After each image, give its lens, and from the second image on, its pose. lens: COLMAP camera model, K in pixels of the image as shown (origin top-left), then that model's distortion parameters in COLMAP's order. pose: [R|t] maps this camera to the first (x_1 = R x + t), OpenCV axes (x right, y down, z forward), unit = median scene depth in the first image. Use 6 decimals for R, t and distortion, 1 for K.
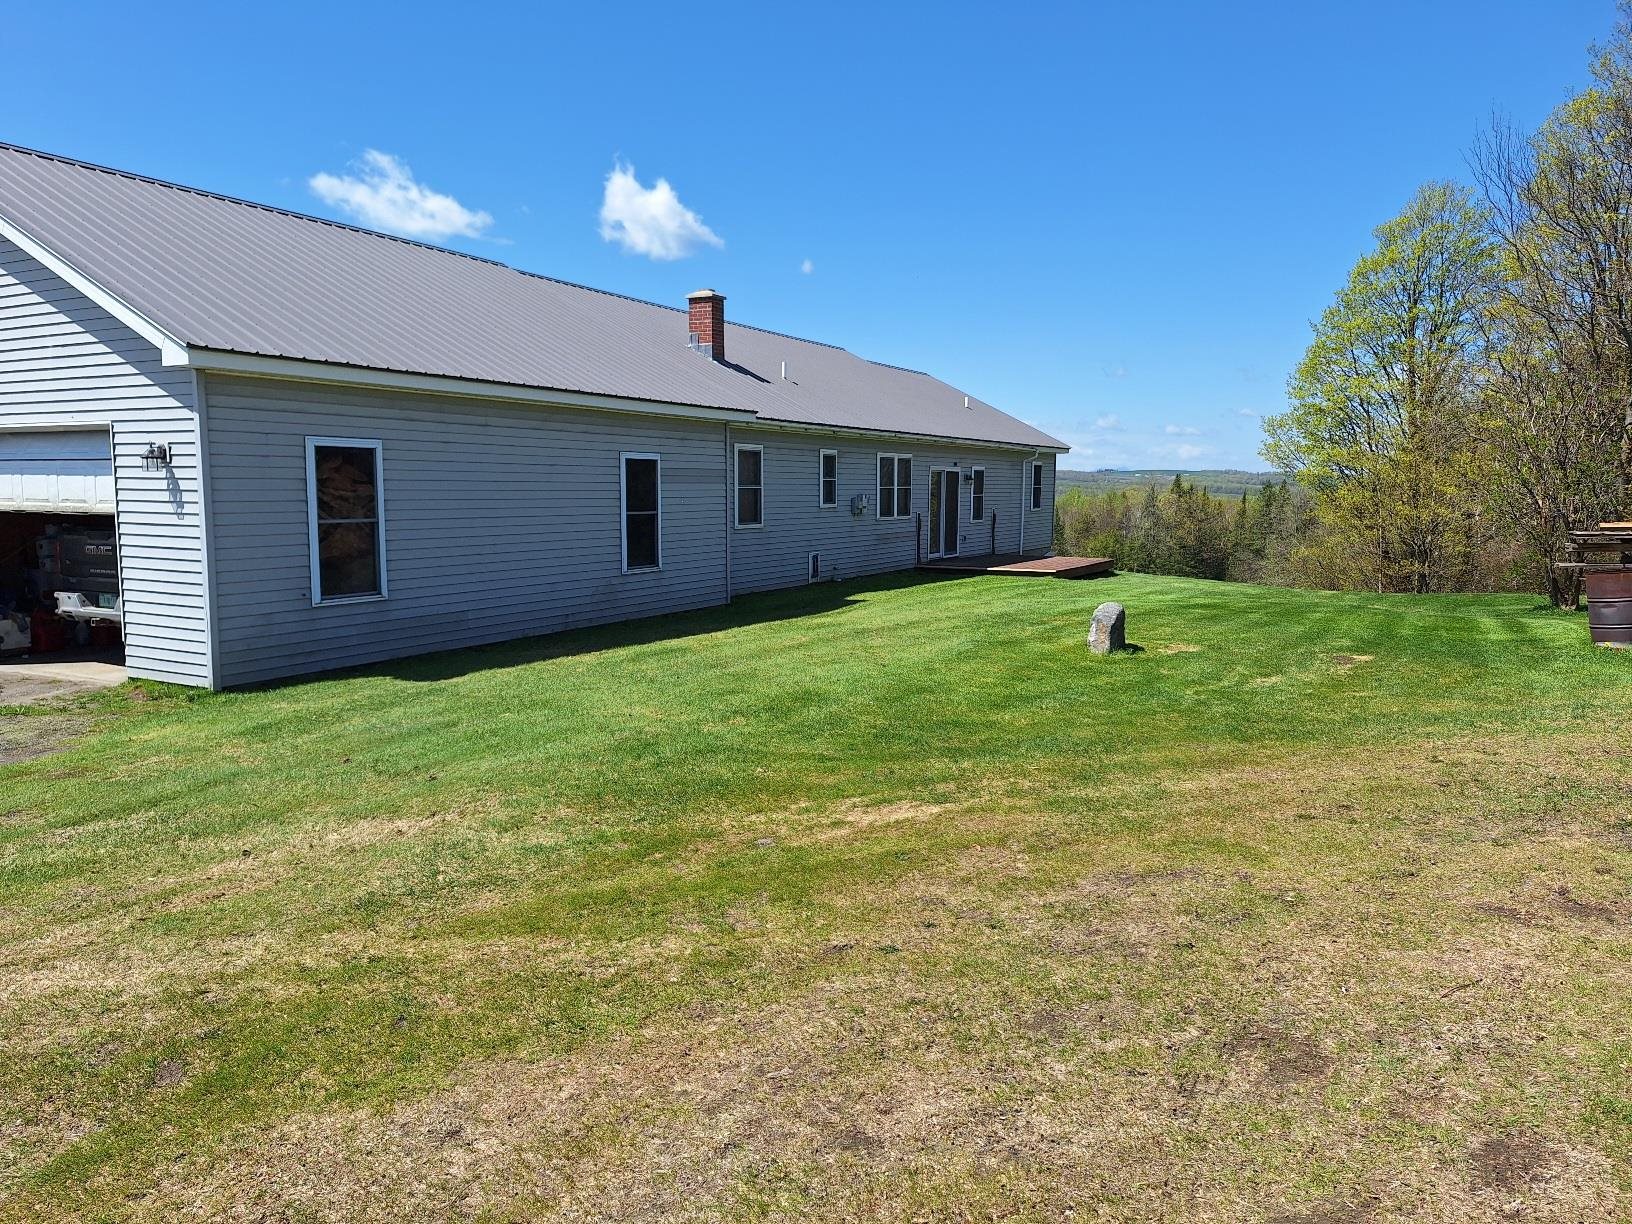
lens RADIAL K [[1120.7, 0, 816.0], [0, 1120.7, 612.0], [0, 0, 1]] dist [0.072759, -0.003099]
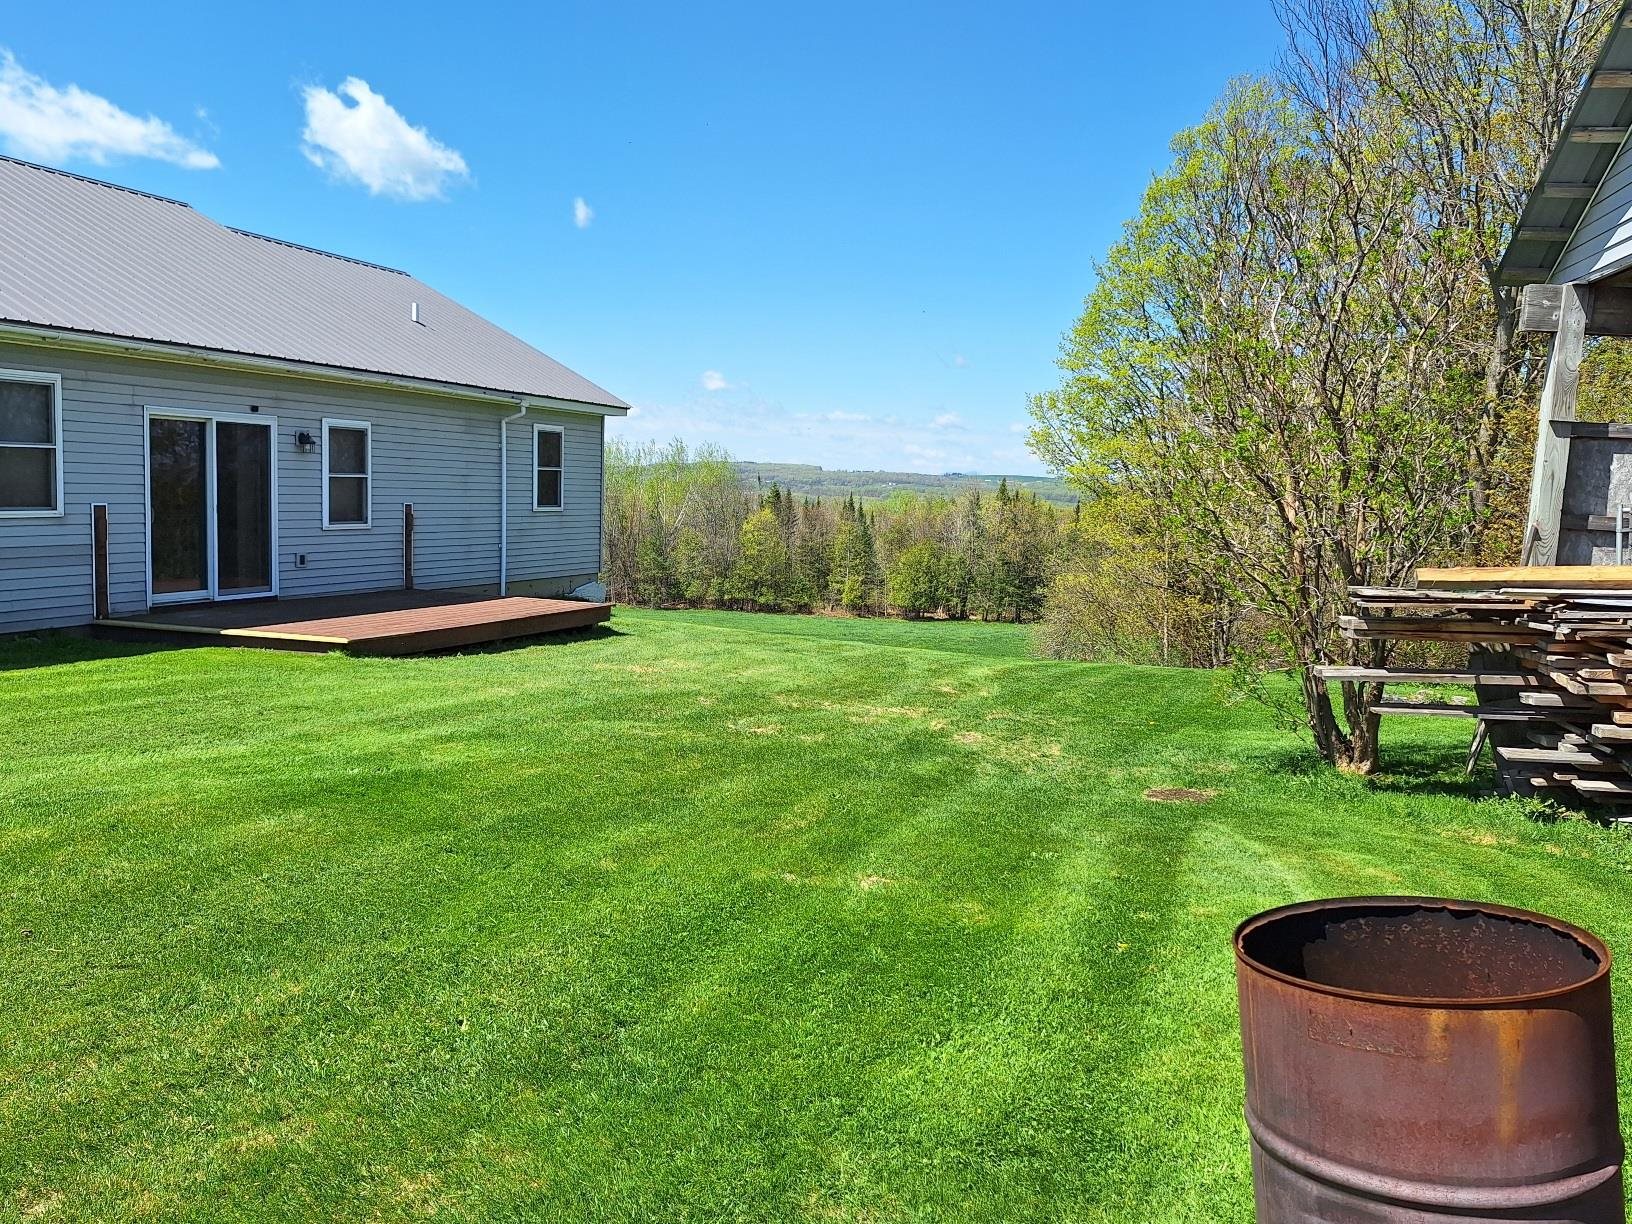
lens RADIAL K [[1177.3, 0, 816.0], [0, 1177.3, 612.0], [0, 0, 1]] dist [0.076393, -0.002744]
pose [[0.994654, 0.012855, 0.102456, 0.303076], [-0.012085, 0.999894, -0.008137, -0.039495], [-0.102550, 0.006856, 0.994704, 0.432527]]
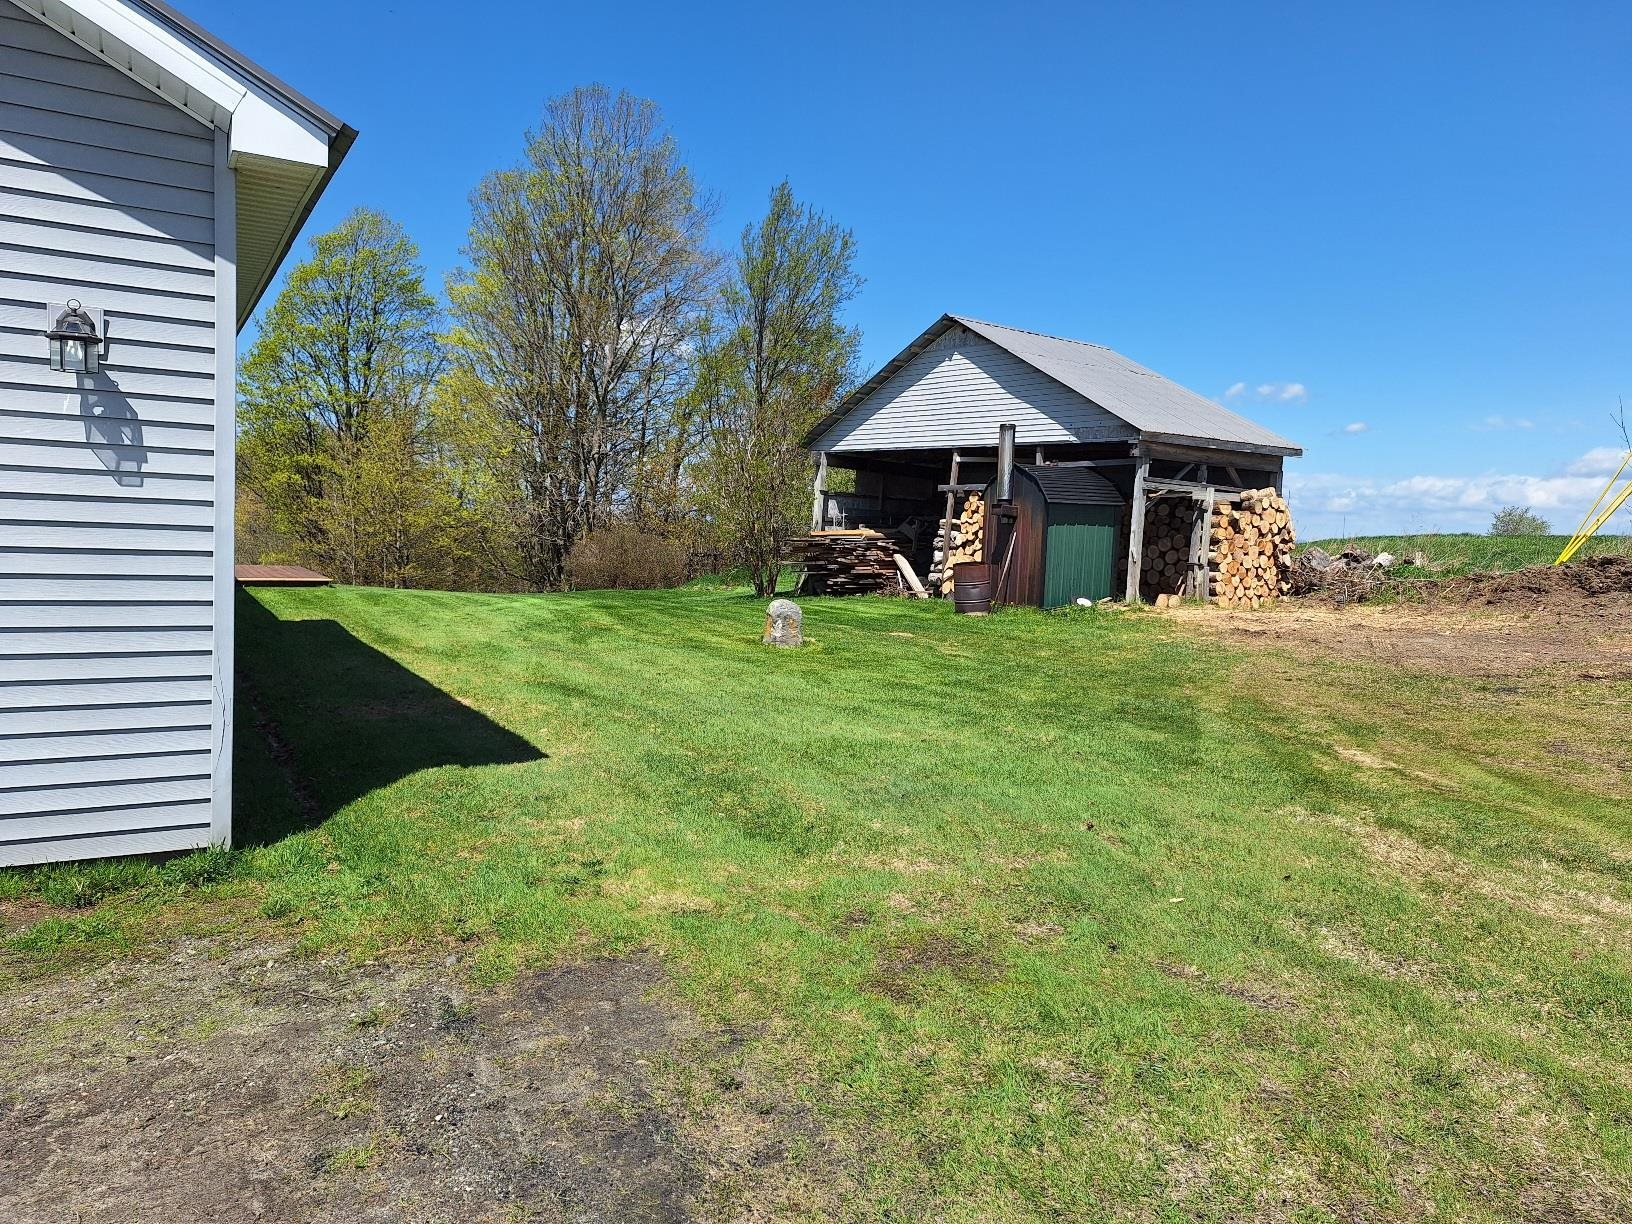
lens RADIAL K [[1177.3, 0, 816.0], [0, 1177.3, 612.0], [0, 0, 1]] dist [0.076393, -0.002744]
pose [[0.519312, -0.047733, 0.853251, -0.315936], [0.055059, 0.998233, 0.022333, -0.010620], [-0.852809, 0.035381, 0.521023, 0.203172]]
